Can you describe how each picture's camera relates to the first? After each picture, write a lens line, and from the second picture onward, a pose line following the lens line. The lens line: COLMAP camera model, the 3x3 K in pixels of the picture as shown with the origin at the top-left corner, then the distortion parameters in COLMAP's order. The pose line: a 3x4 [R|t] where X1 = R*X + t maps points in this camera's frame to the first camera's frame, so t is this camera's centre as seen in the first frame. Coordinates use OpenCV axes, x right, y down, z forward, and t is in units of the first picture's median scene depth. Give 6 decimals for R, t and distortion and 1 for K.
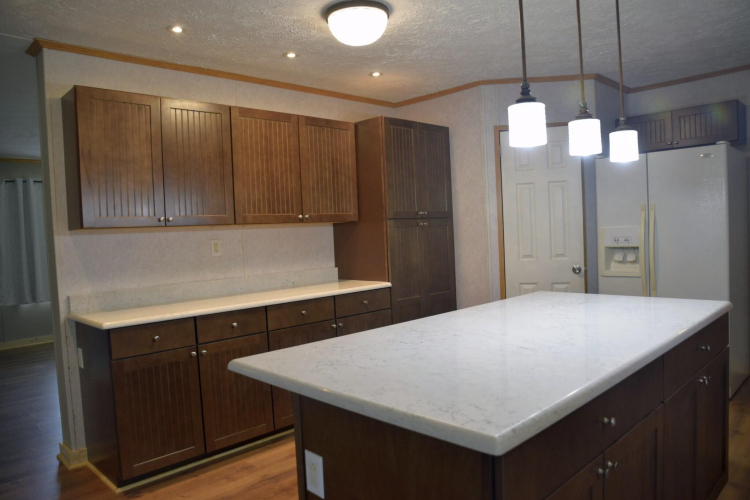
lens RADIAL K [[537.1, 0, 373.2], [0, 537.1, 248.2], [0, 0, 1]] dist [-0.116907, 0.064788]
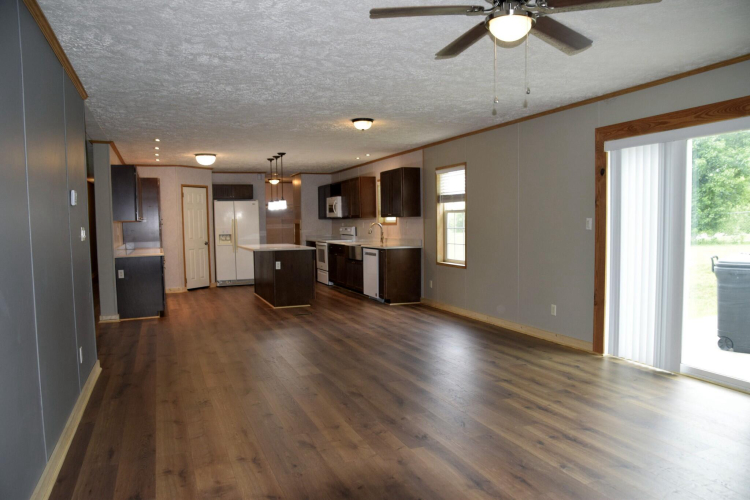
lens RADIAL K [[537.1, 0, 381.2], [0, 537.1, 263.1], [0, 0, 1]] dist [-0.116907, 0.064788]
pose [[0.377716, -0.034597, 0.925275, -1.784553], [0.030467, 0.999225, 0.024925, 0.101695], [-0.925420, 0.018776, 0.378477, -0.801700]]
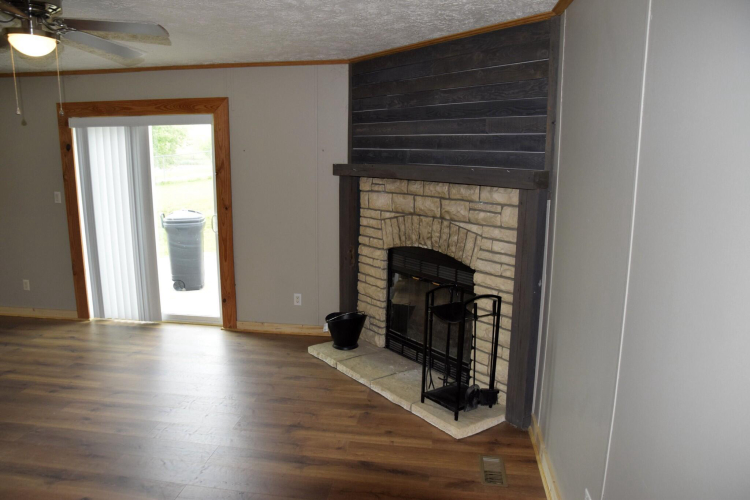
lens RADIAL K [[537.1, 0, 373.7], [0, 537.1, 249.2], [0, 0, 1]] dist [-0.116907, 0.064788]
pose [[-0.590857, -0.103363, 0.800128, -1.910078], [0.051290, 0.984940, 0.165113, 0.007463], [-0.805144, 0.138597, -0.576657, -0.655446]]
